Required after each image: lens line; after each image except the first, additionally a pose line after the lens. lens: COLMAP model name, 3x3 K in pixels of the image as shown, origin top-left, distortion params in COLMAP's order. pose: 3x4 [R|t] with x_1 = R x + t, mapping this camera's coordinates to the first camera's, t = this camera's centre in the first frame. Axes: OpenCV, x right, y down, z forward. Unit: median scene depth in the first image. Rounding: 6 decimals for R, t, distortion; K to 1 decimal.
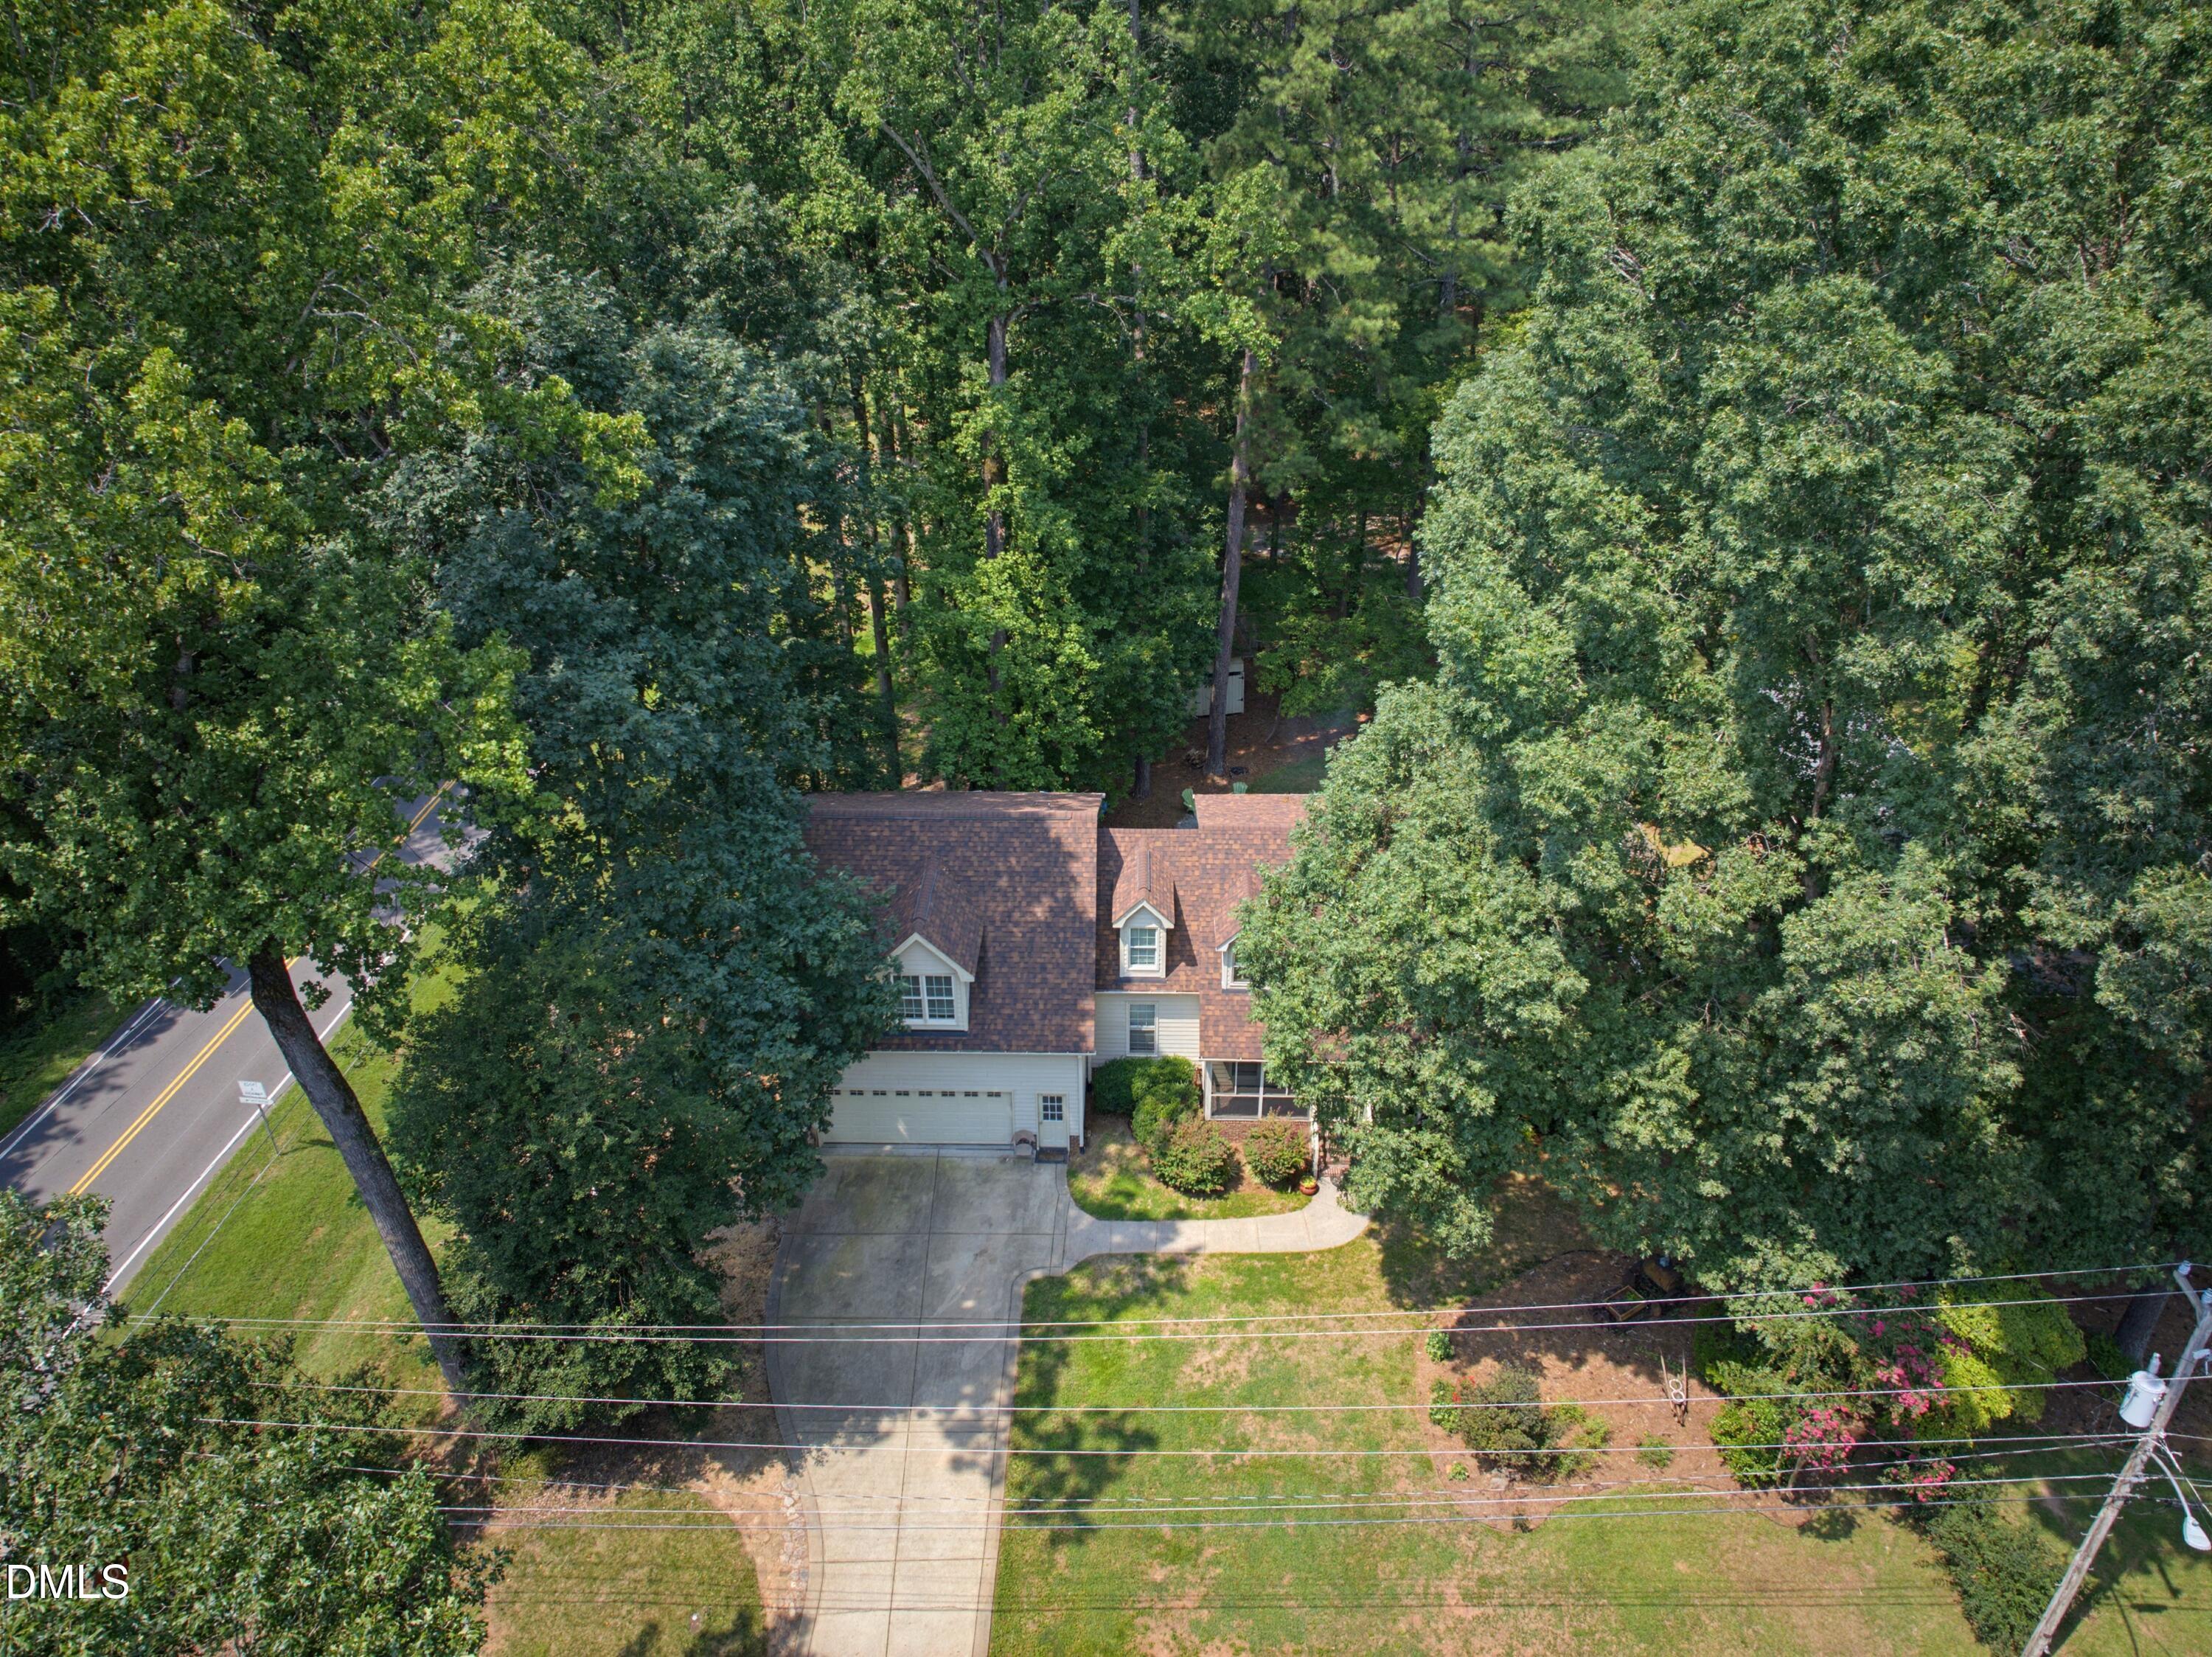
lens RADIAL K [[1496.7, 0, 1114.4], [0, 1496.7, 836.9], [0, 0, 1]] dist [-0.002069, 0.001048]
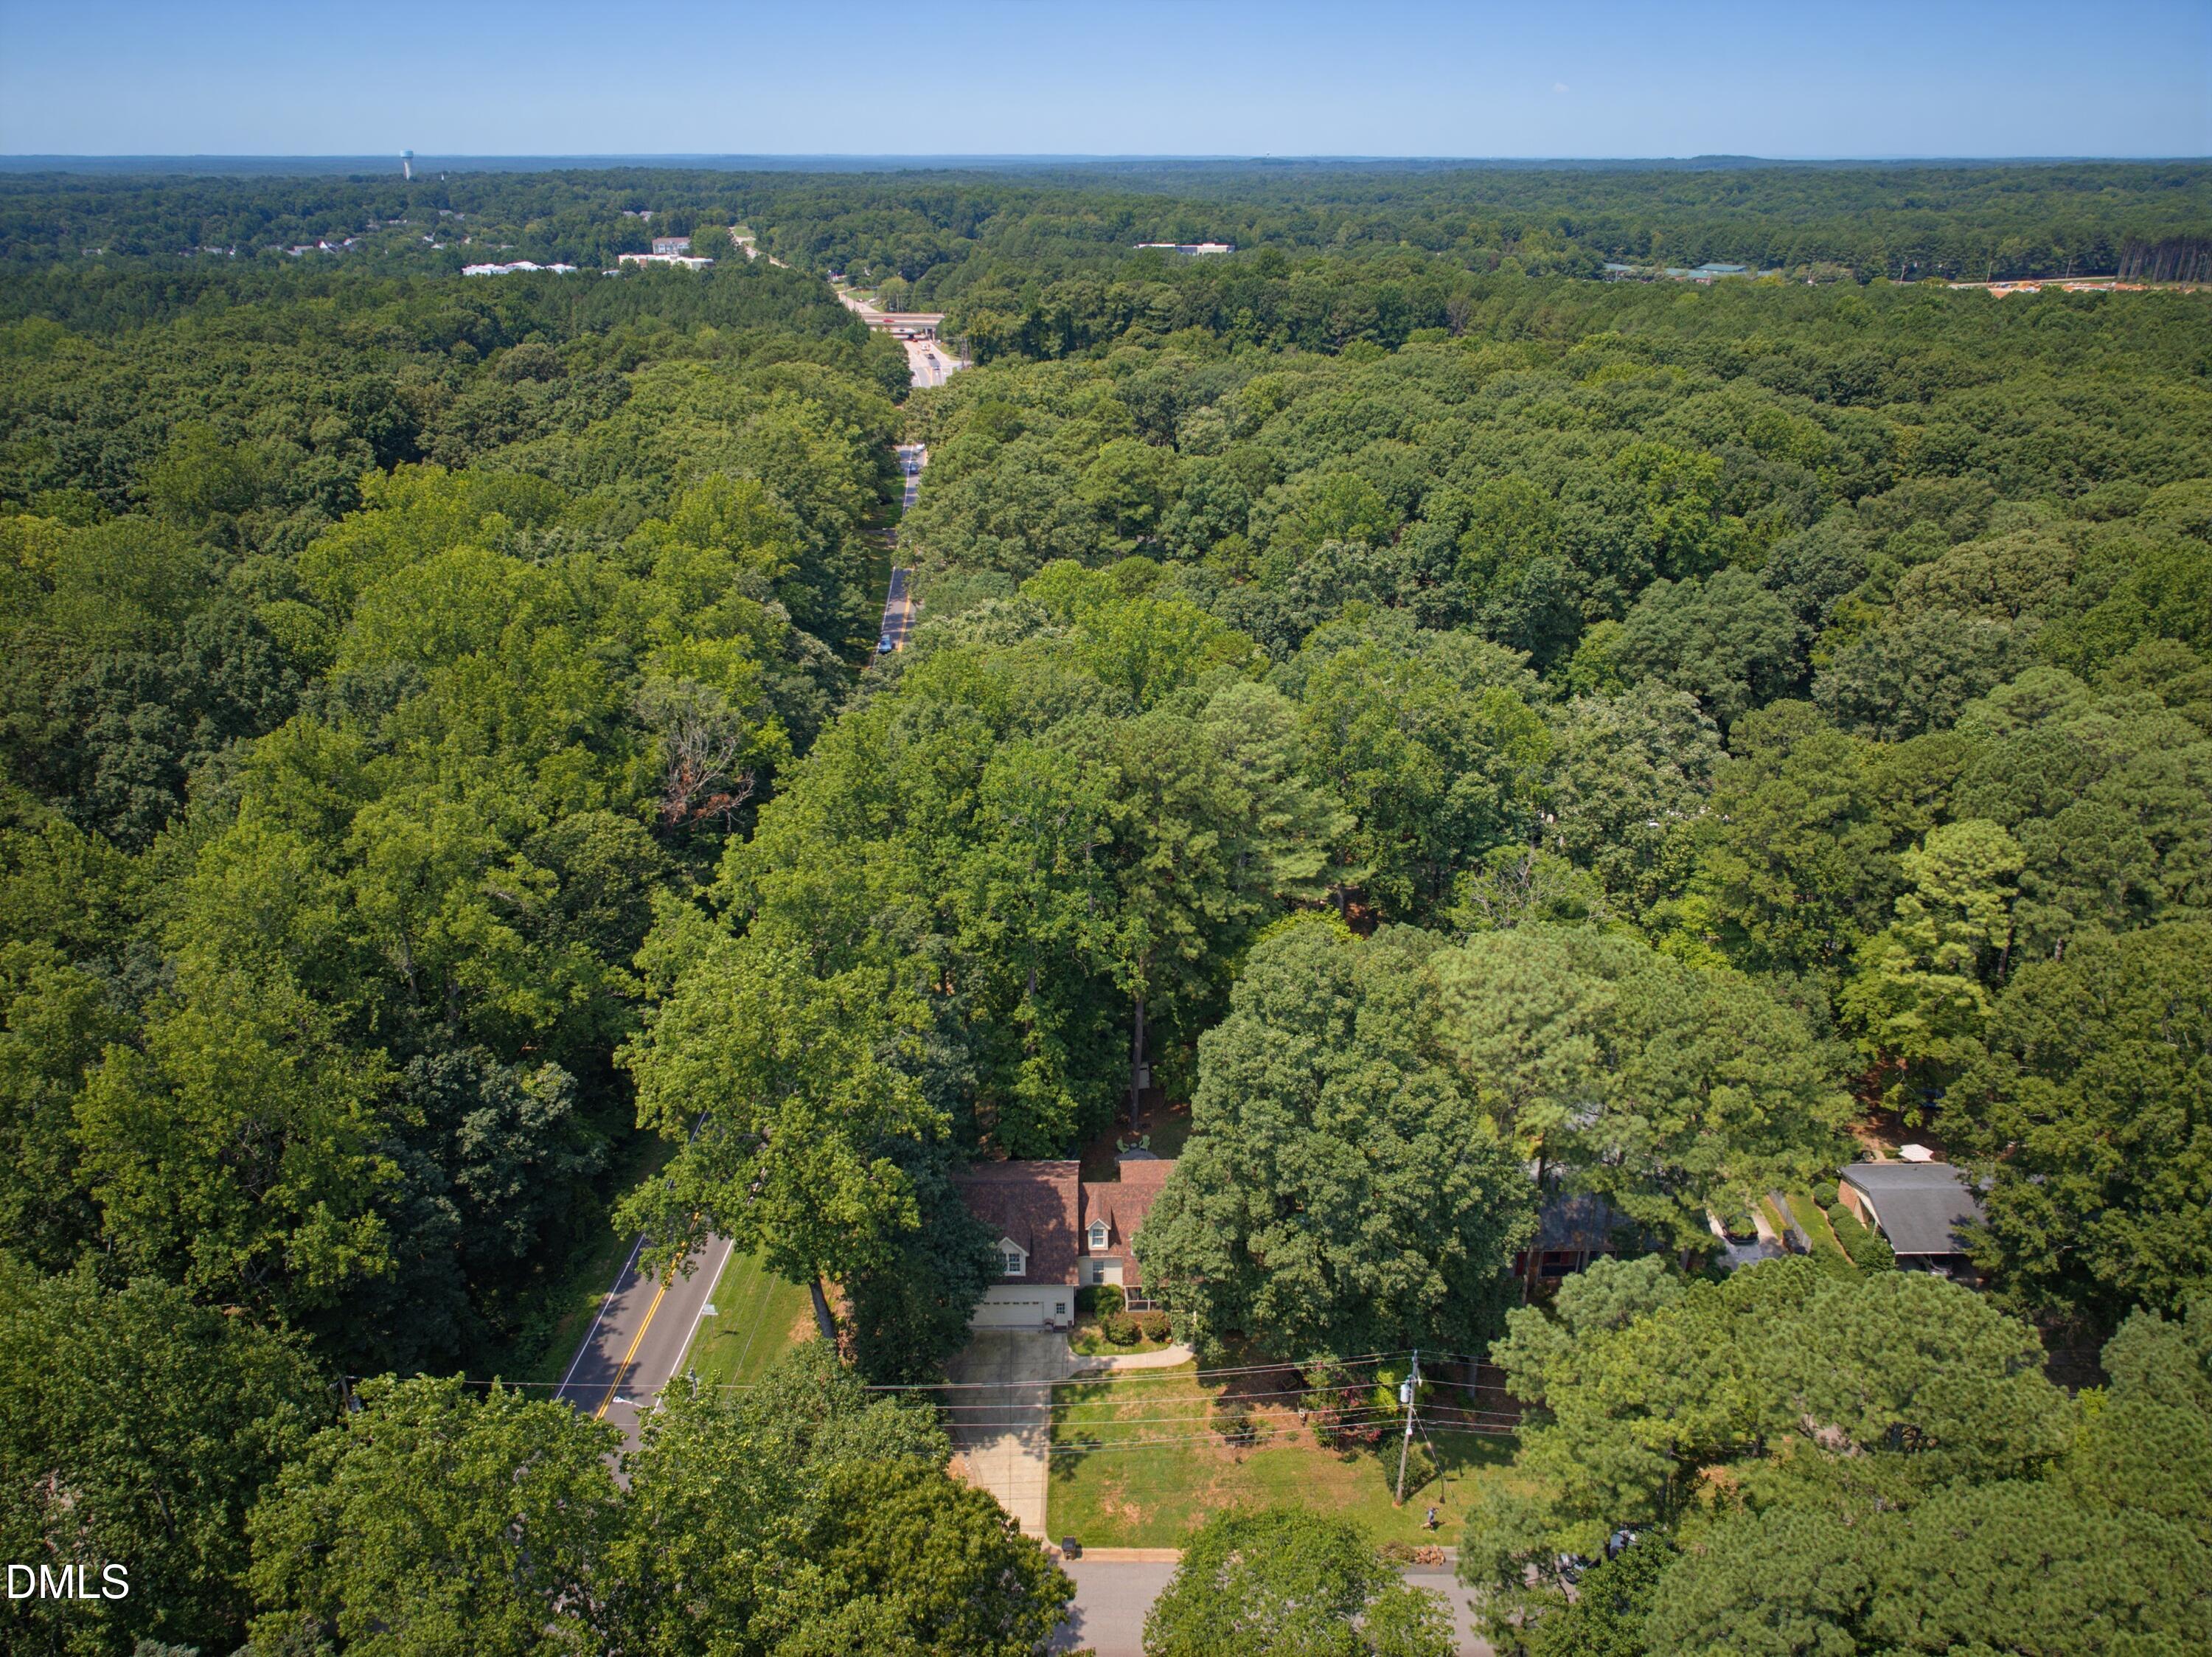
lens RADIAL K [[1496.7, 0, 1109.4], [0, 1496.7, 822.1], [0, 0, 1]] dist [-0.002069, 0.001048]
pose [[0.999456, -0.013568, 0.030074, -0.030103], [0.017422, 0.991117, -0.131848, -0.315315], [-0.028018, 0.132300, 0.990814, -1.704874]]
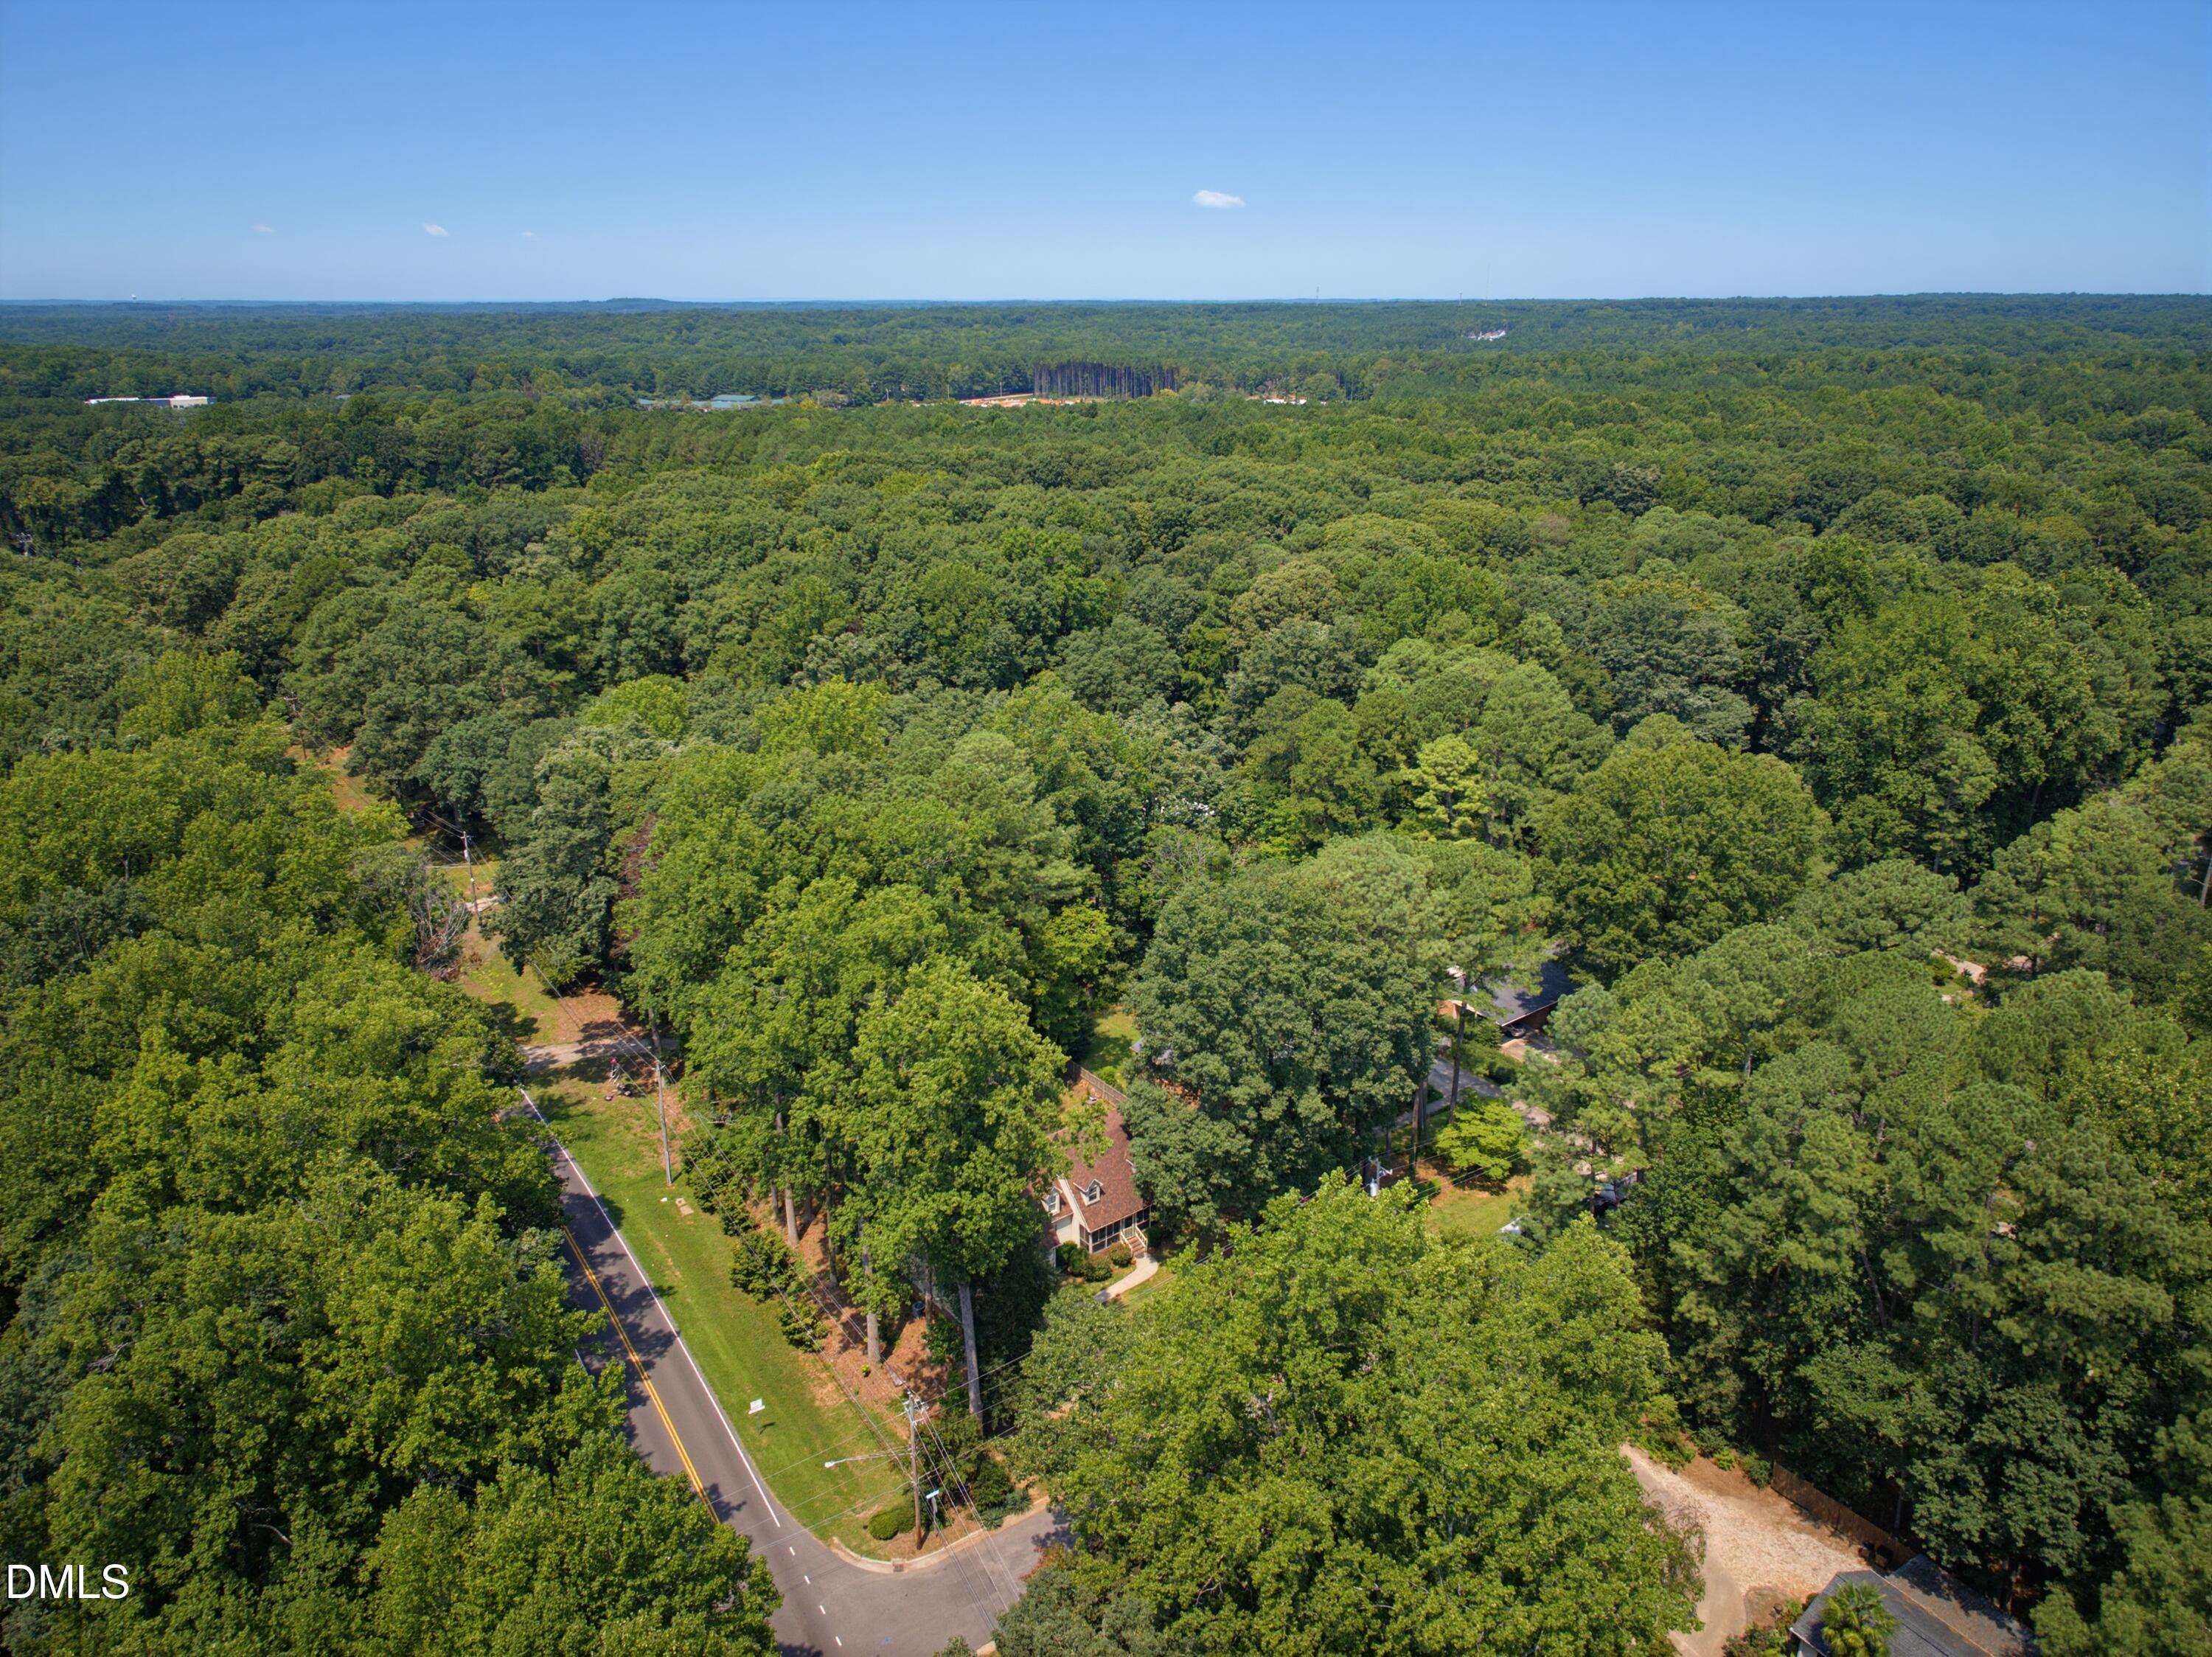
lens RADIAL K [[1496.7, 0, 1097.4], [0, 1496.7, 819.3], [0, 0, 1]] dist [-0.002069, 0.001048]
pose [[0.776833, -0.206715, 0.594810, -1.675642], [0.329920, 0.938169, -0.104839, -0.326806], [-0.536360, 0.277682, 0.797001, -1.707944]]
